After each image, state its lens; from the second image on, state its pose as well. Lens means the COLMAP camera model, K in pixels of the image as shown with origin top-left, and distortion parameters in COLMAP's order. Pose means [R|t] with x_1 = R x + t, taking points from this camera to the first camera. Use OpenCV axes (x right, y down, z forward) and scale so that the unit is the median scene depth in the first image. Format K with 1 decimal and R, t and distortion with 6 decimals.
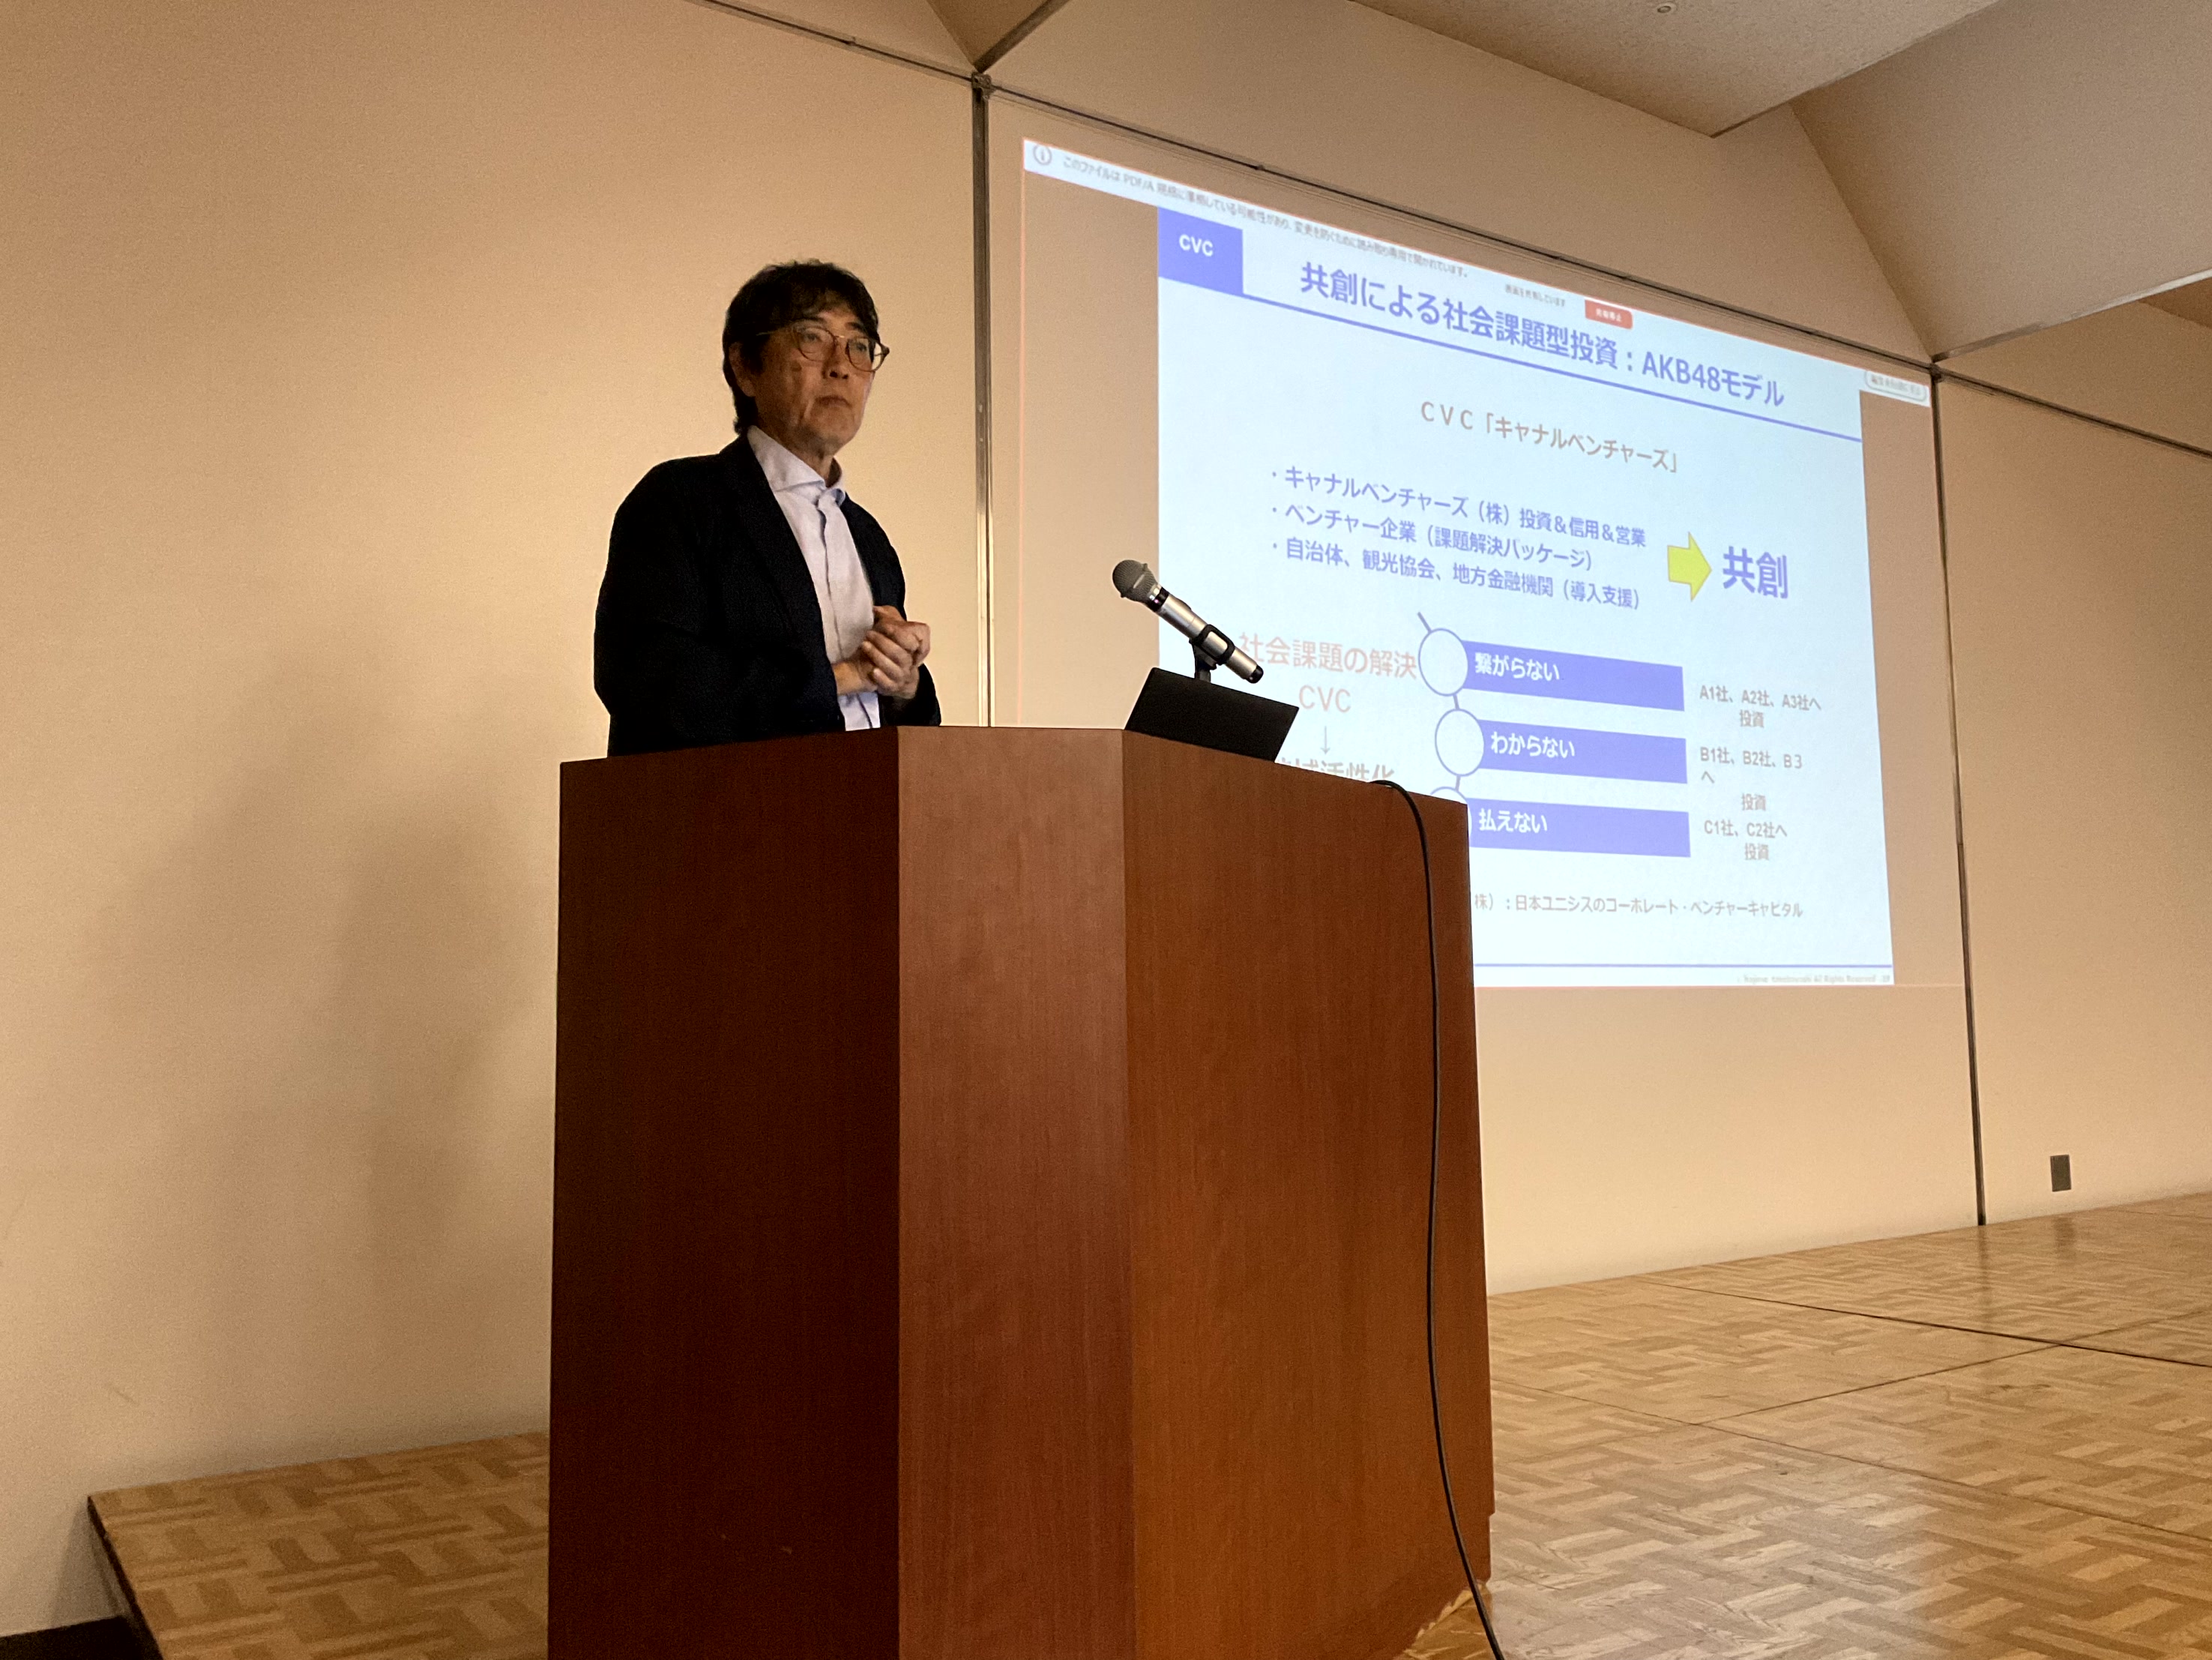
lens RADIAL K [[1906.8, 0, 1099.8], [0, 1906.8, 852.0], [0, 0, 1]] dist [0.066410, -0.138752]
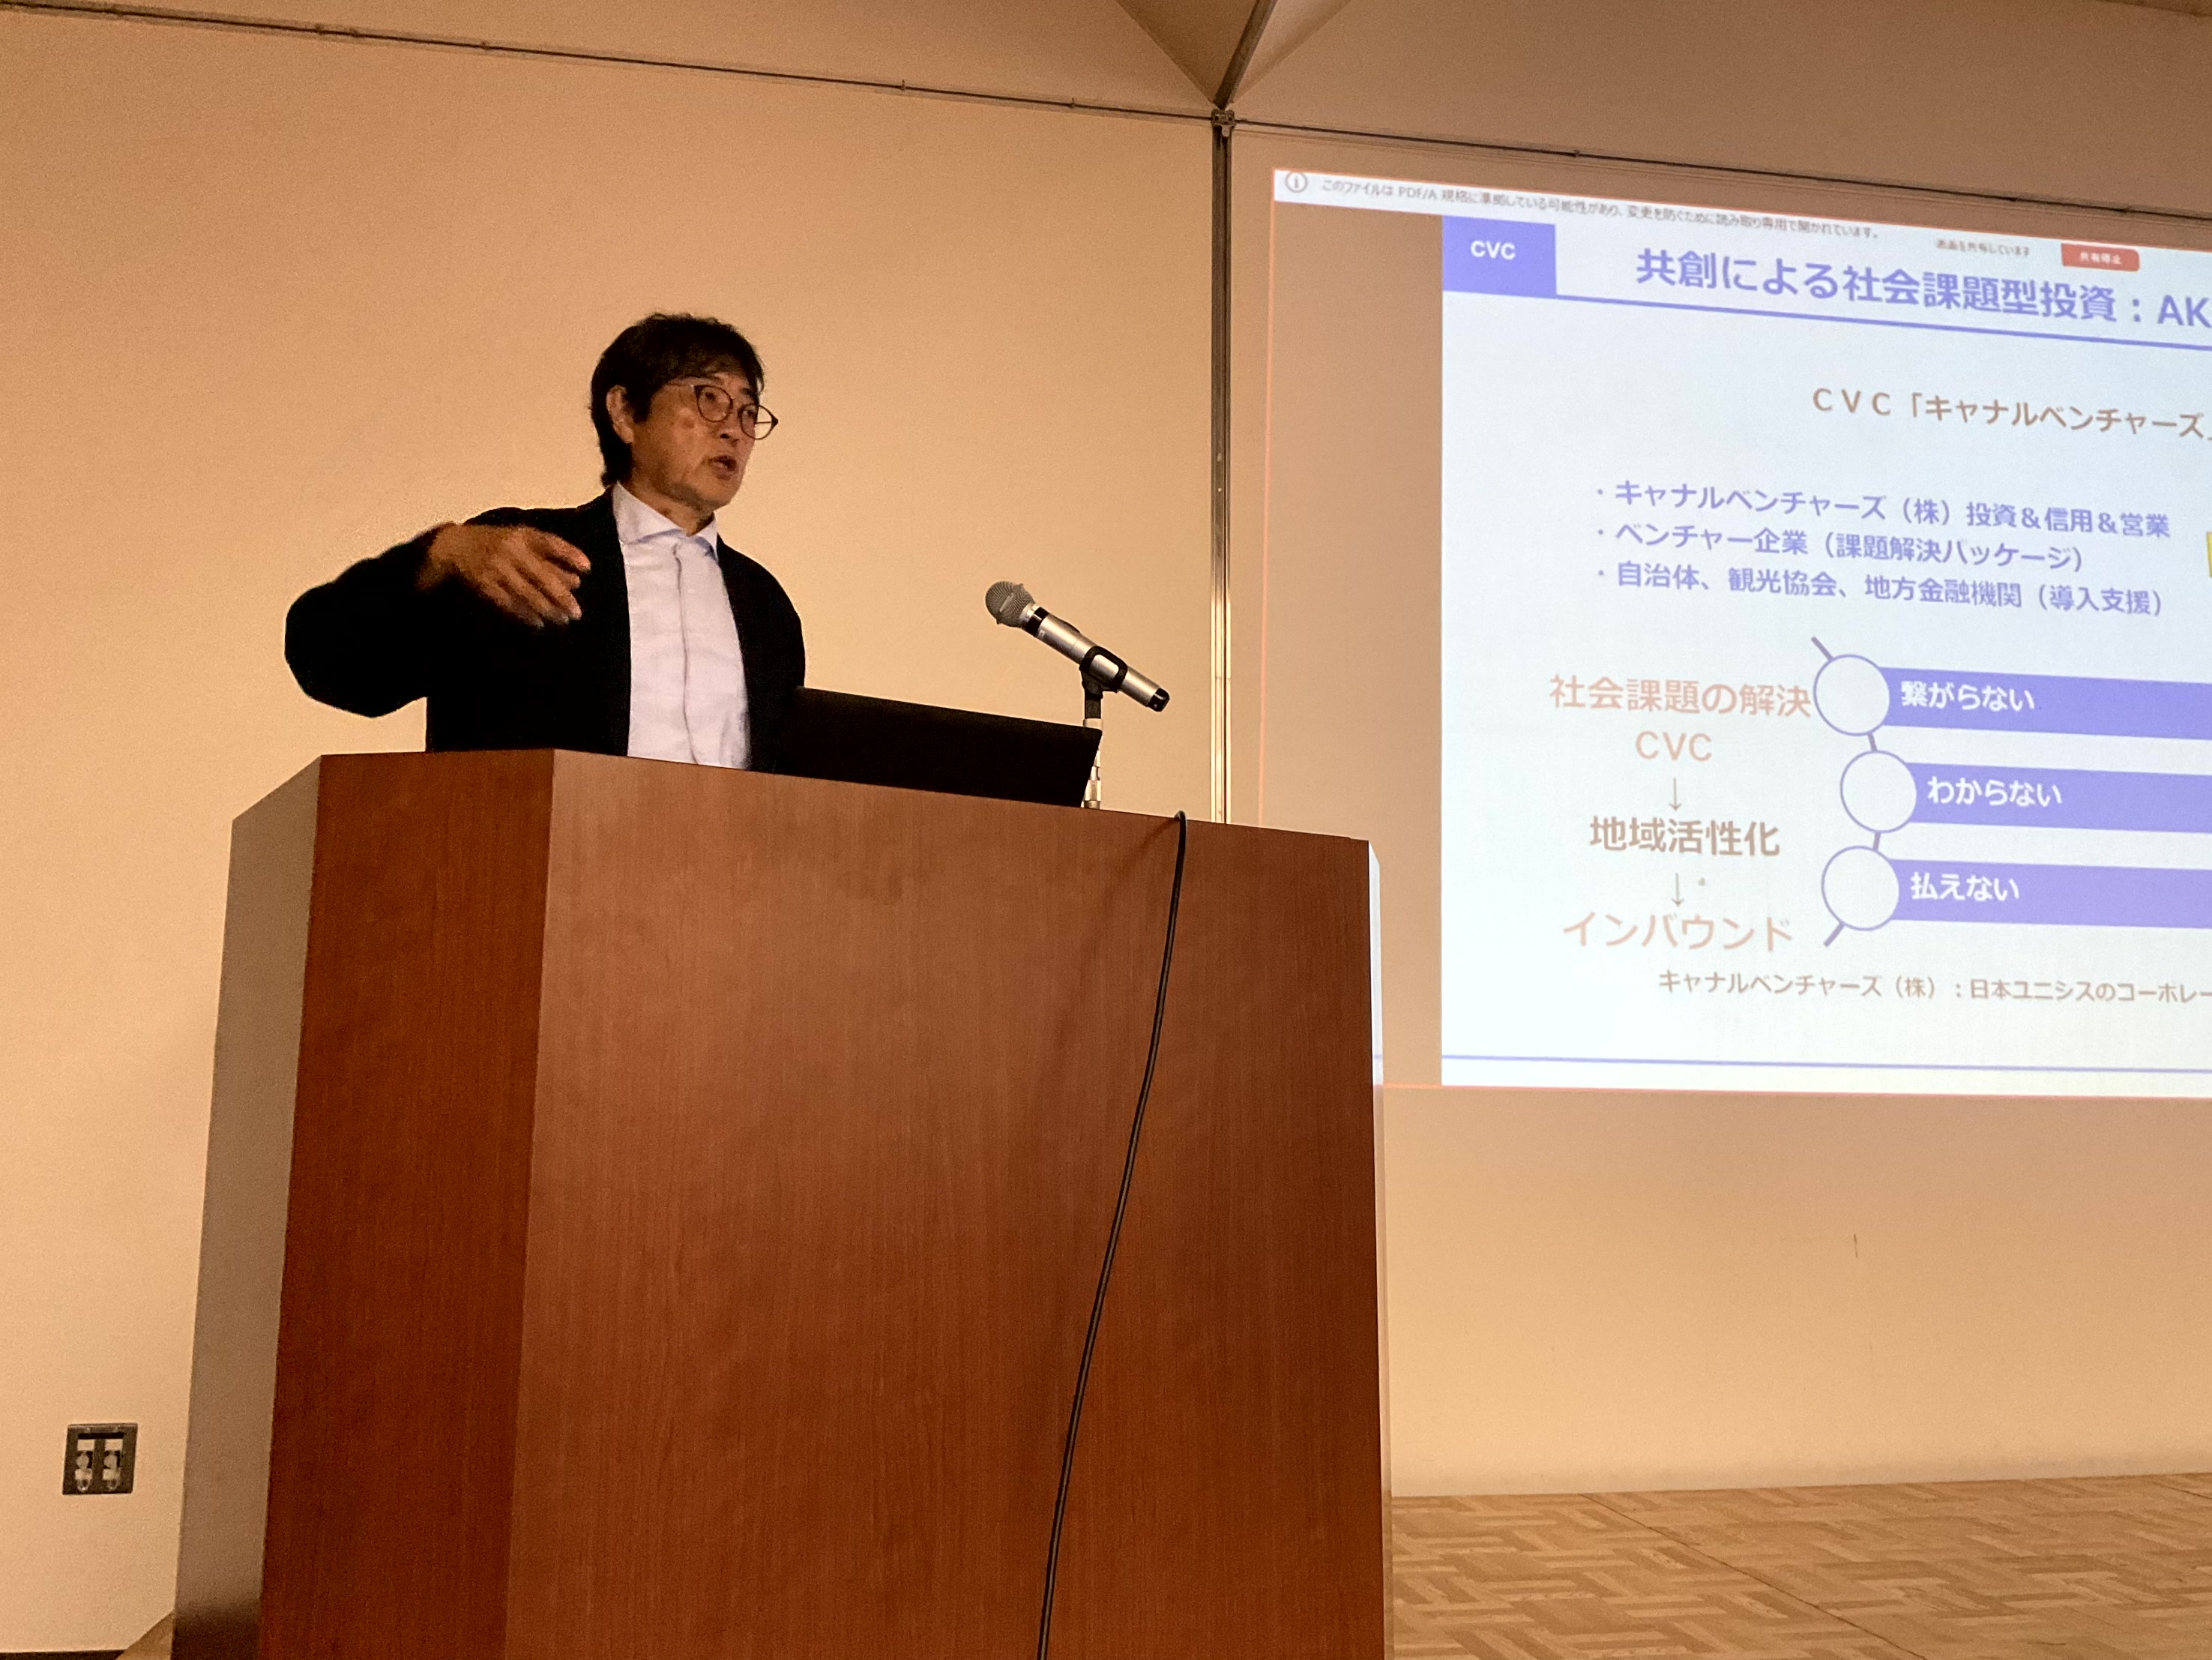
lens RADIAL K [[1906.8, 0, 1101.2], [0, 1906.8, 820.6], [0, 0, 1]] dist [0.066410, -0.138752]
pose [[0.907216, -0.039241, -0.418832, 0.238281], [0.008153, 0.997093, -0.075760, 0.014983], [0.420587, 0.065316, 0.904898, 0.123509]]
